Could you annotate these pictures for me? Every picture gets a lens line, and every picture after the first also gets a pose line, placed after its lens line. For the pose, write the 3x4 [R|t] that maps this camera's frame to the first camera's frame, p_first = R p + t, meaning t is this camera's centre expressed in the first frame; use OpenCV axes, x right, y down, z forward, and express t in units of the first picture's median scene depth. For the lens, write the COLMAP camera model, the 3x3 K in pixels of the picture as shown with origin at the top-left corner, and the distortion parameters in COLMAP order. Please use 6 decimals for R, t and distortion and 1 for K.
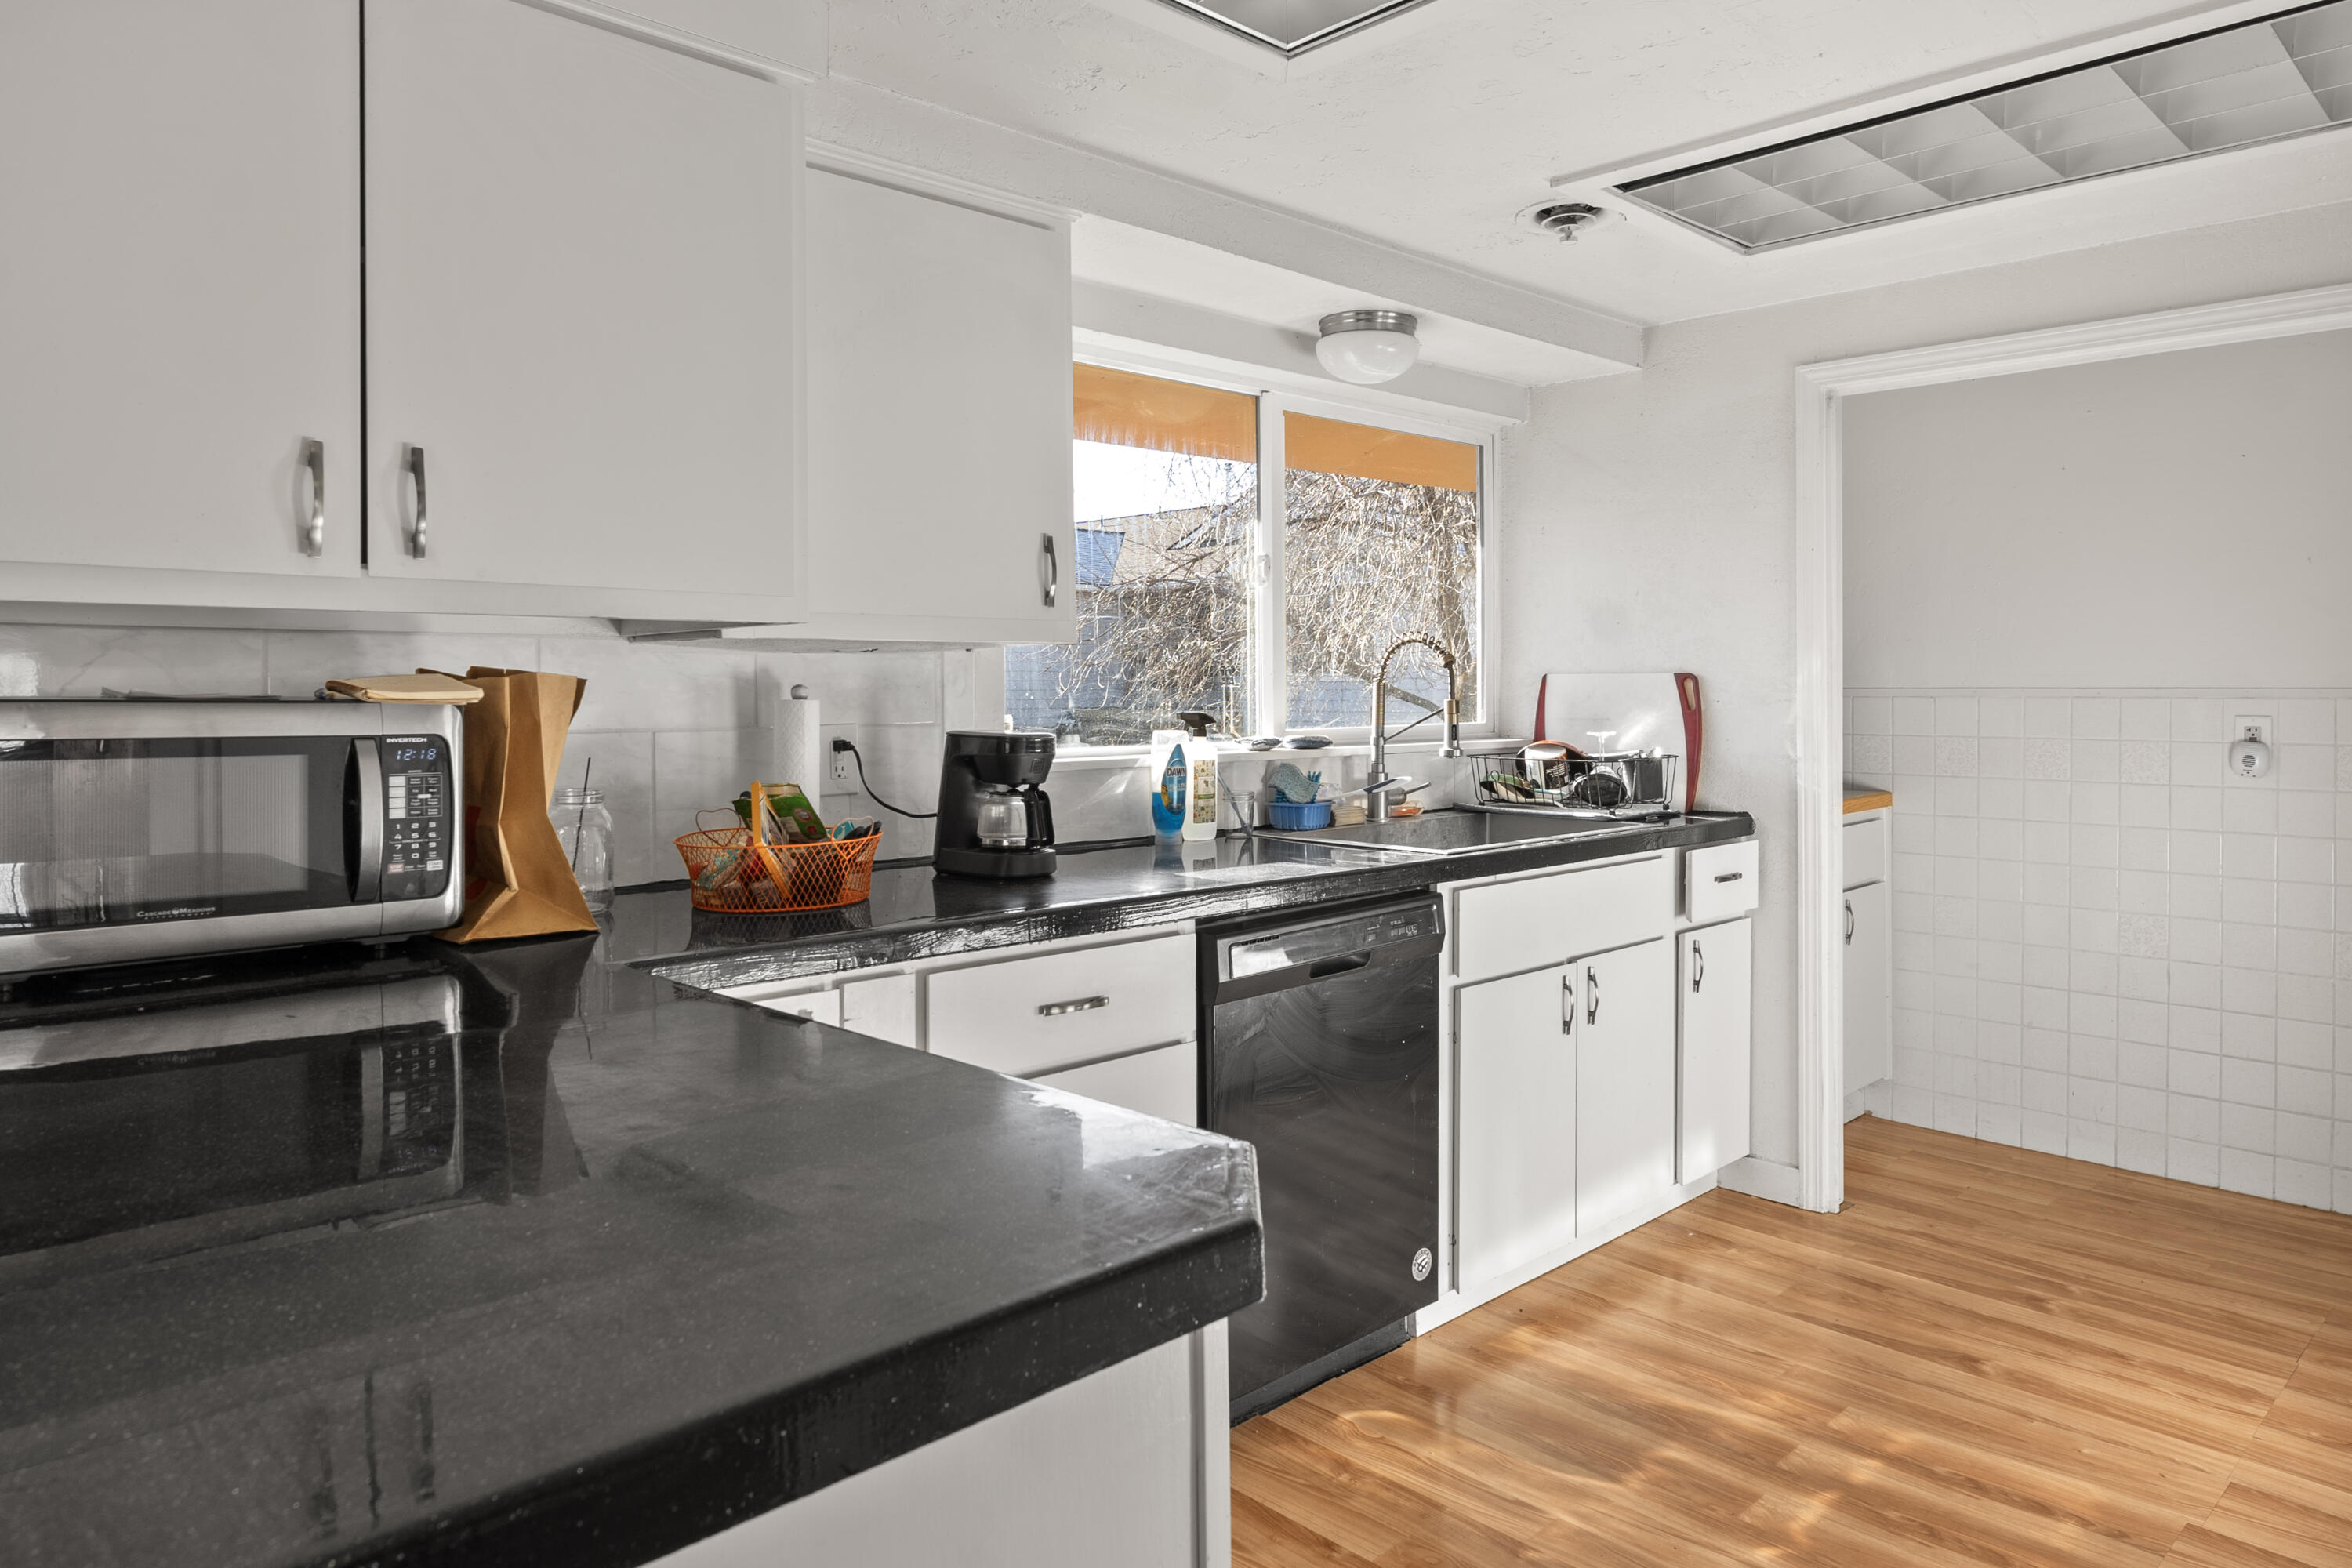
lens RADIAL K [[1496.0, 0, 1184.7], [0, 1496.0, 668.6], [0, 0, 1]] dist [0.002124, -0.000730]
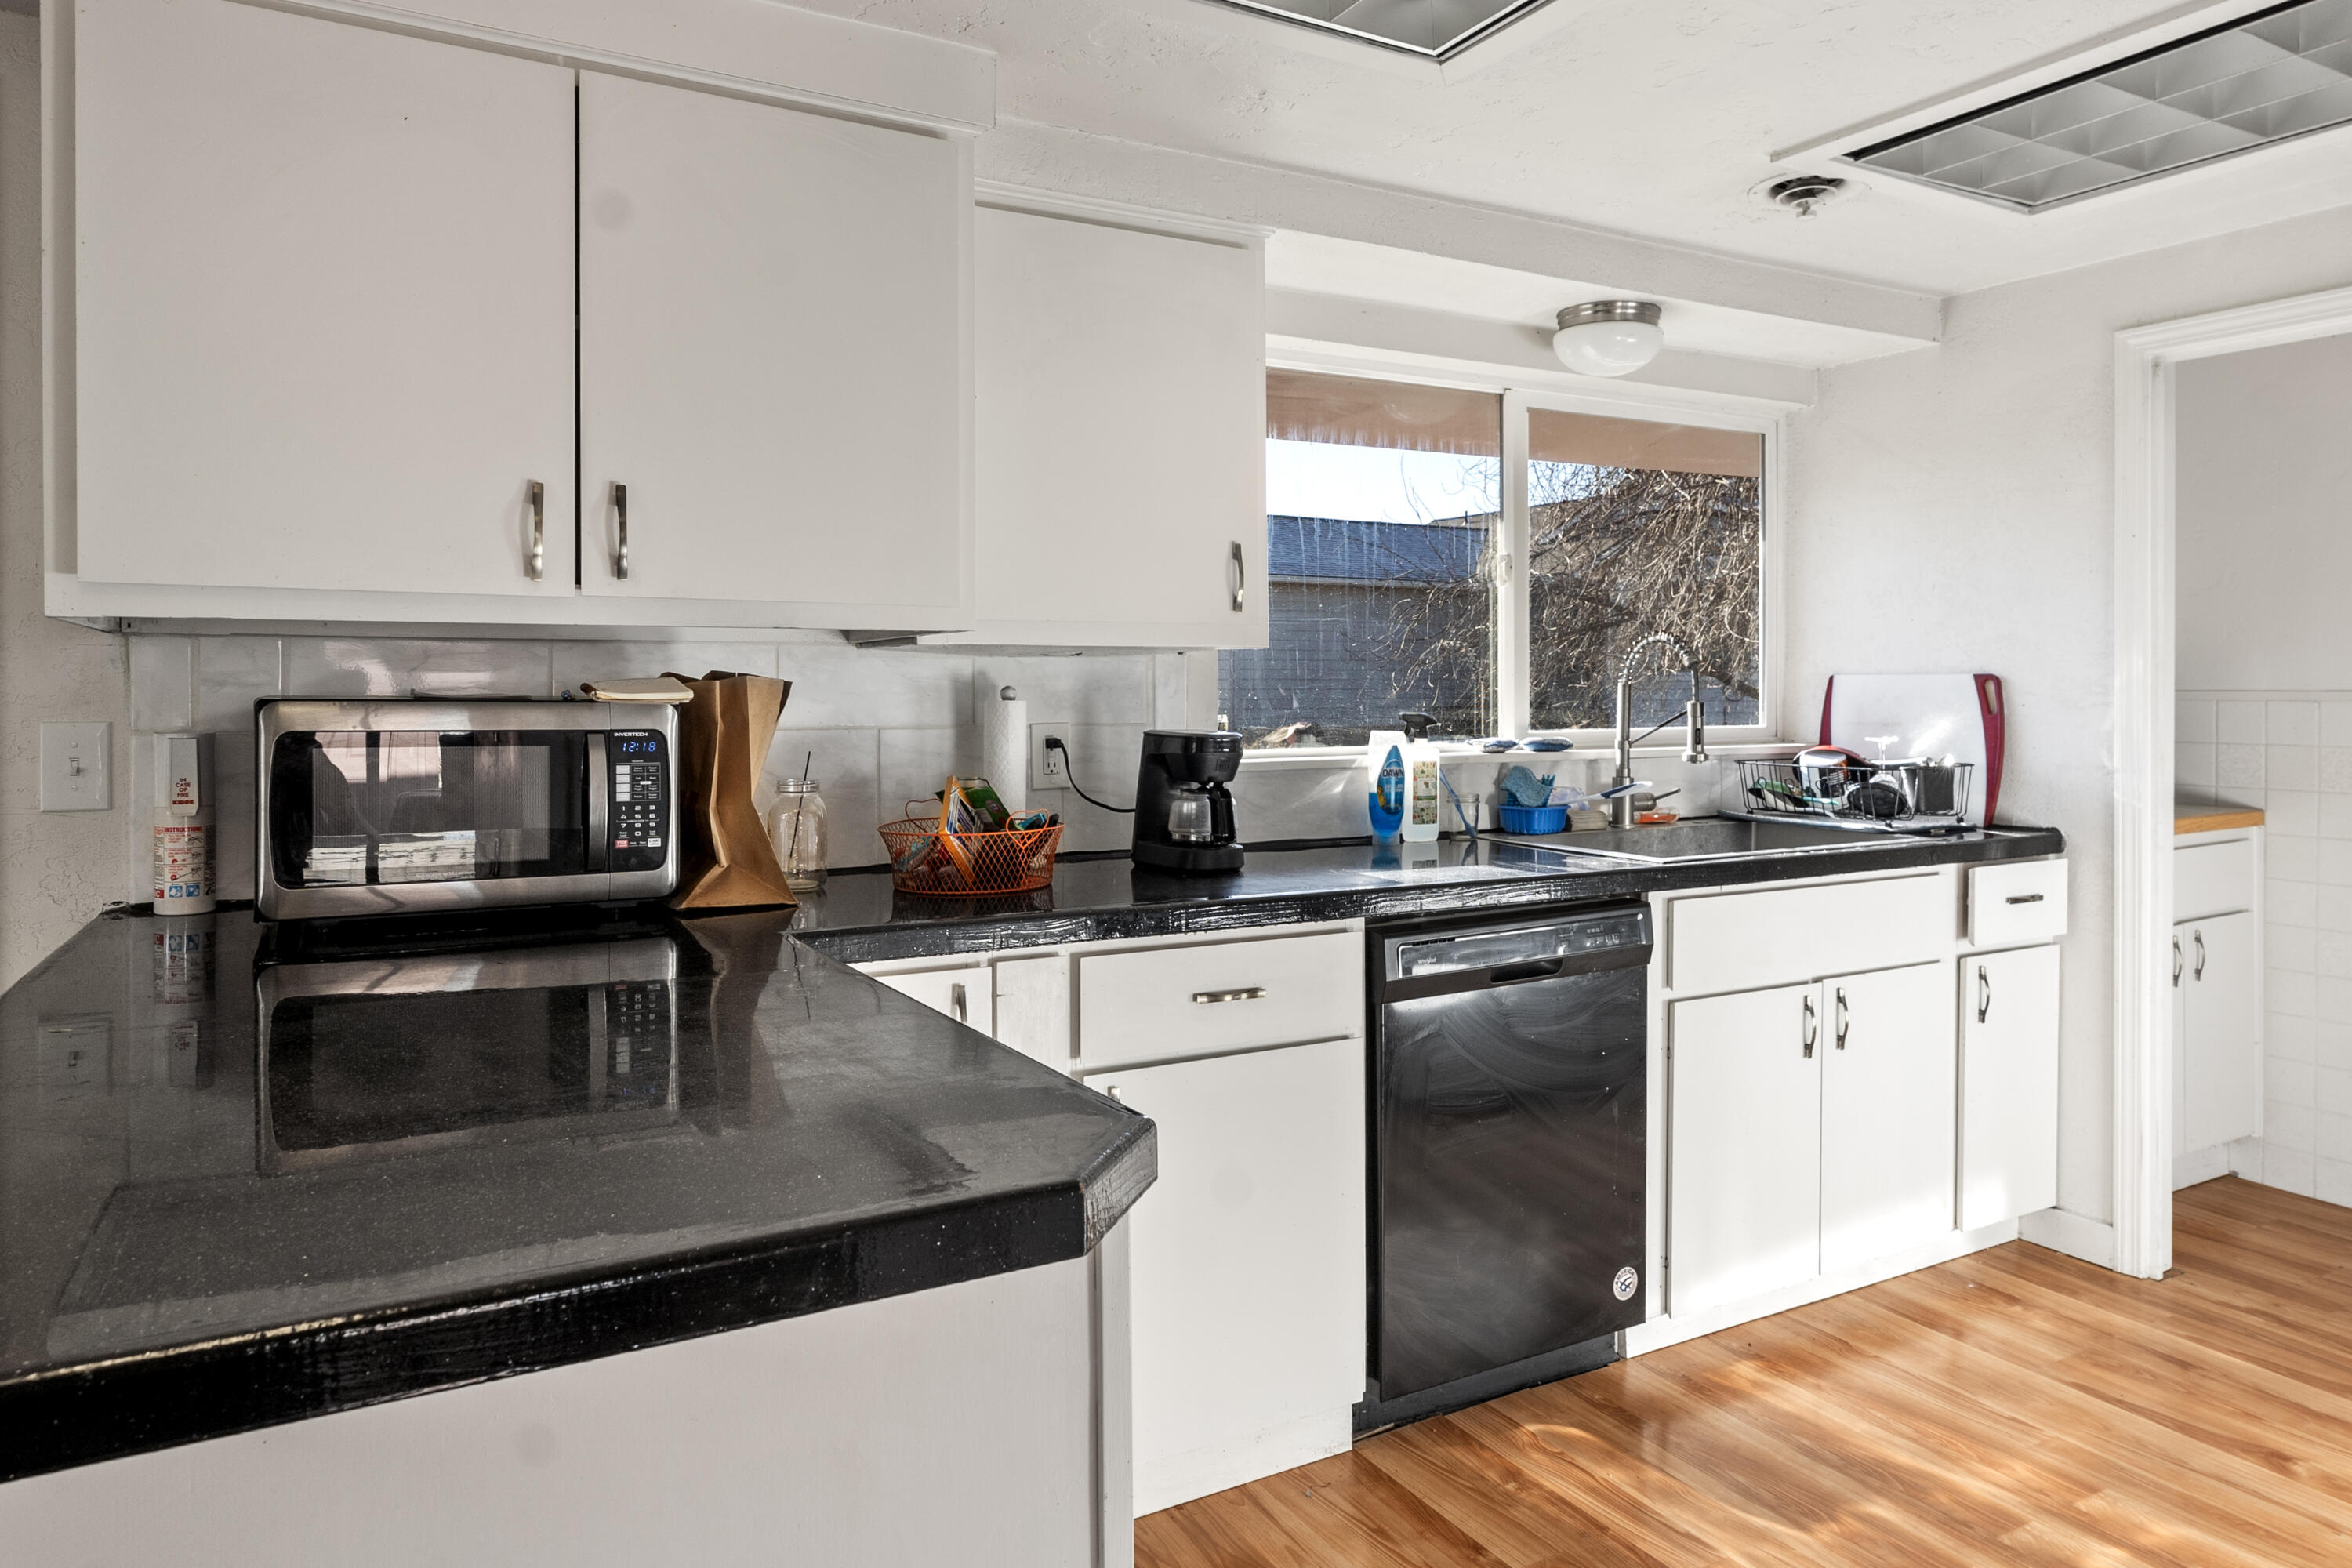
lens RADIAL K [[1496.0, 0, 1184.7], [0, 1496.0, 668.6], [0, 0, 1]] dist [0.002124, -0.000730]
pose [[0.966843, -0.001957, -0.255365, 0.127635], [0.002042, 0.999998, 0.000067, -0.001780], [0.255365, -0.000586, 0.966845, -0.012032]]
